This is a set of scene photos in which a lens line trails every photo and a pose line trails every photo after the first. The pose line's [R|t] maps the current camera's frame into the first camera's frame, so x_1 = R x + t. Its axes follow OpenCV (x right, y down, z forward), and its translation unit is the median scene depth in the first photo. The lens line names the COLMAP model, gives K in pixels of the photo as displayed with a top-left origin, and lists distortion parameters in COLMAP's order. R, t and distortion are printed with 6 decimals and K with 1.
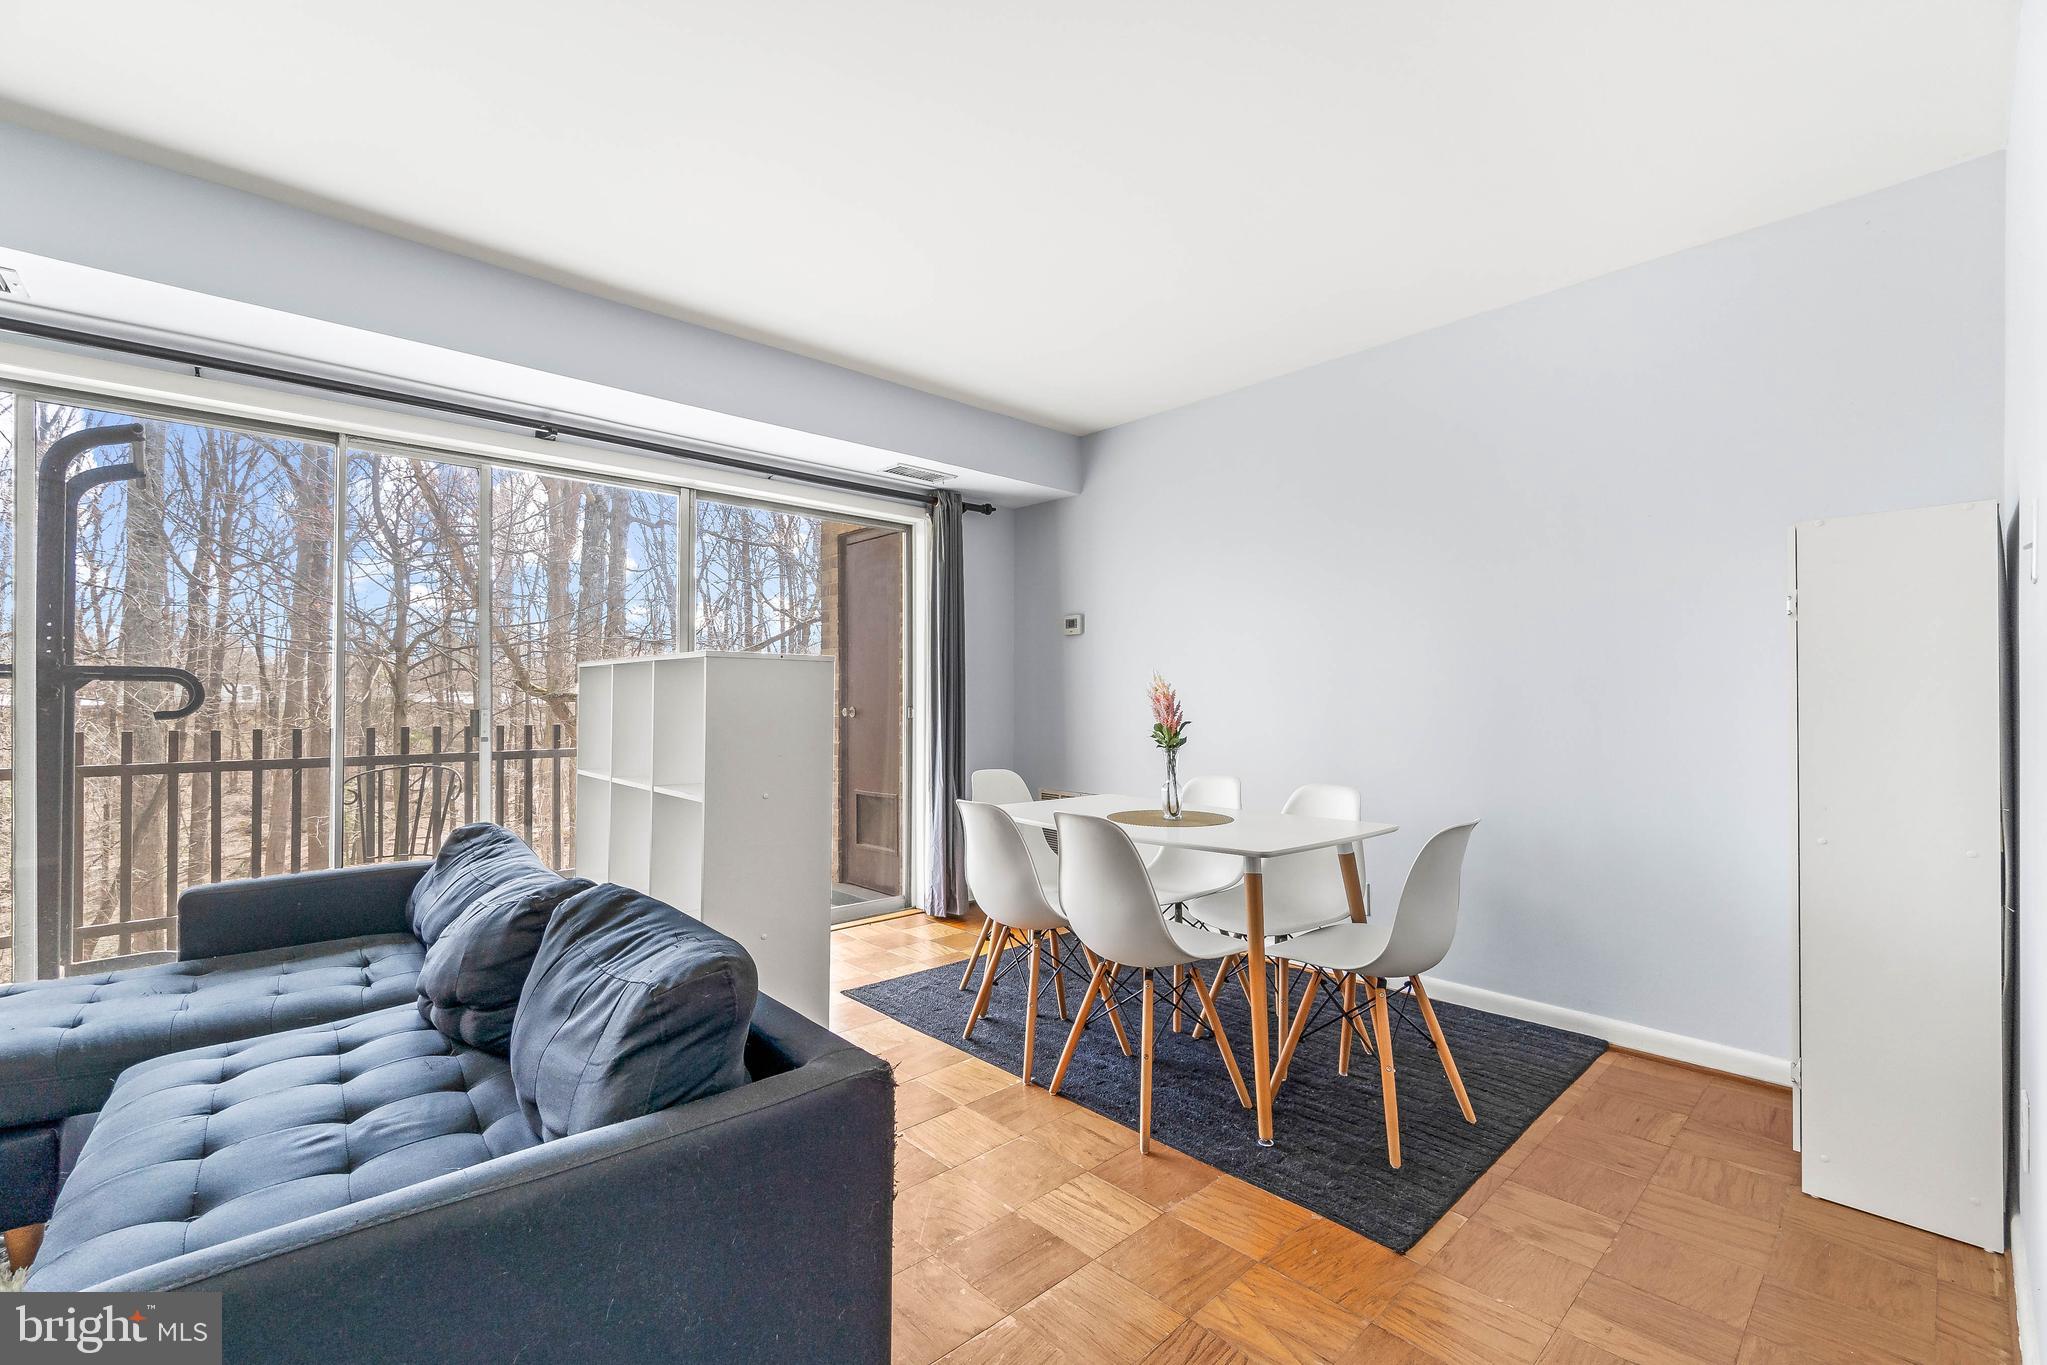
lens RADIAL K [[884.4, 0, 1018.8], [0, 884.4, 693.7], [0, 0, 1]] dist [-0.001243, 0.000094]
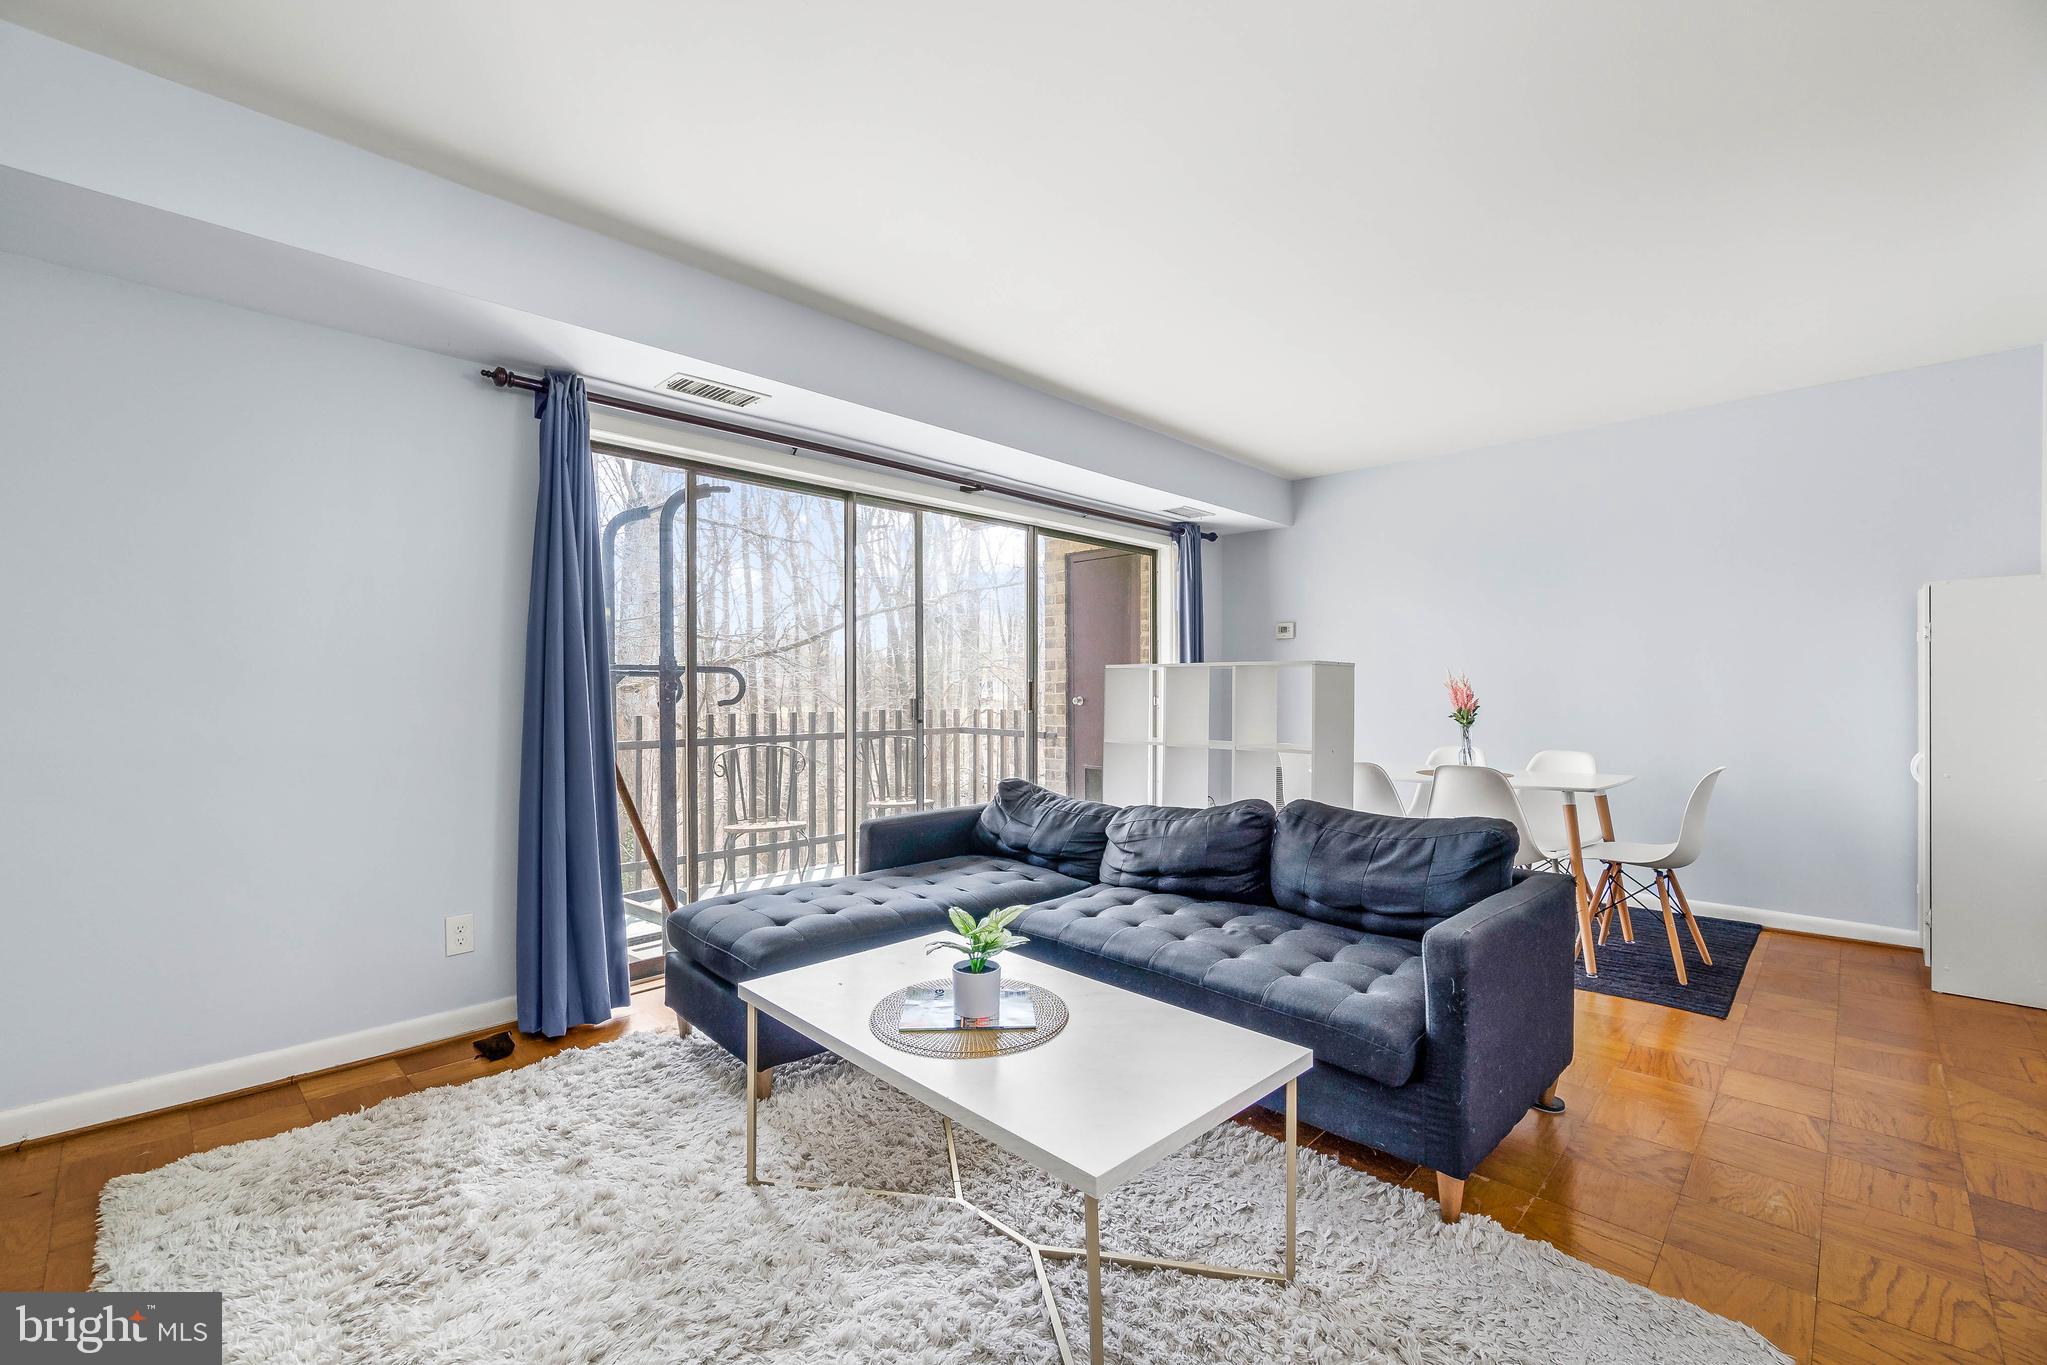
lens RADIAL K [[884.4, 0, 1018.8], [0, 884.4, 693.7], [0, 0, 1]] dist [-0.001243, 0.000094]
pose [[0.998473, -0.000951, 0.055226, -0.398848], [0.000345, 0.999940, 0.010969, -0.002399], [-0.055234, -0.010933, 0.998414, -0.239527]]
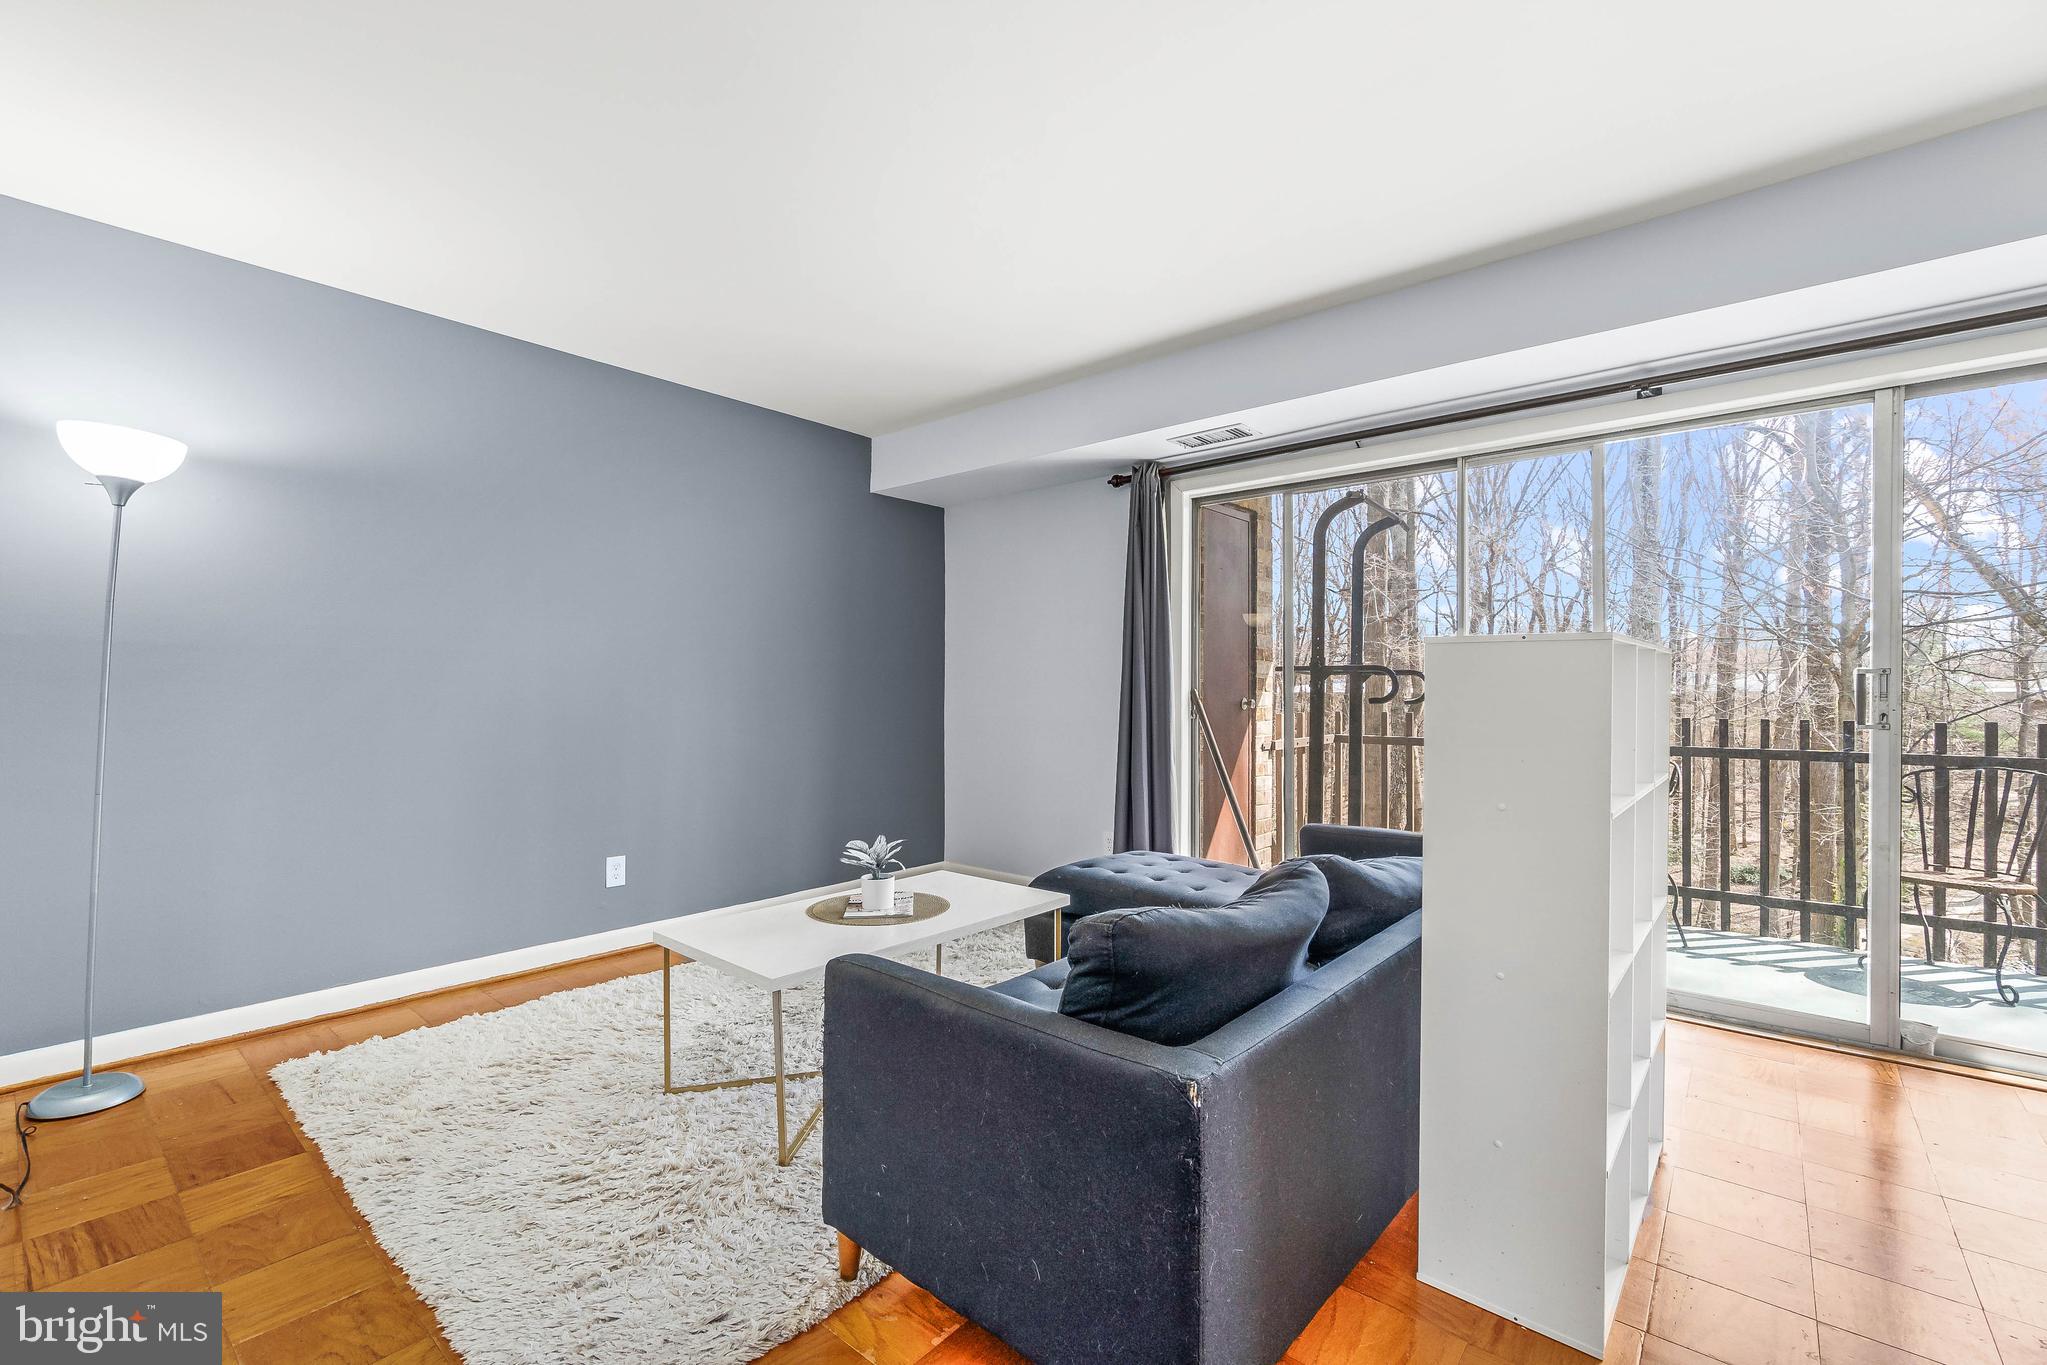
lens RADIAL K [[891.4, 0, 1016.7], [0, 891.4, 680.9], [0, 0, 1]] dist [-0.000931, 0.000896]
pose [[0.115413, -0.008056, -0.993285, 0.211109], [0.005886, 0.999955, -0.007426, 0.001116], [0.993300, -0.004990, 0.115455, 0.195421]]
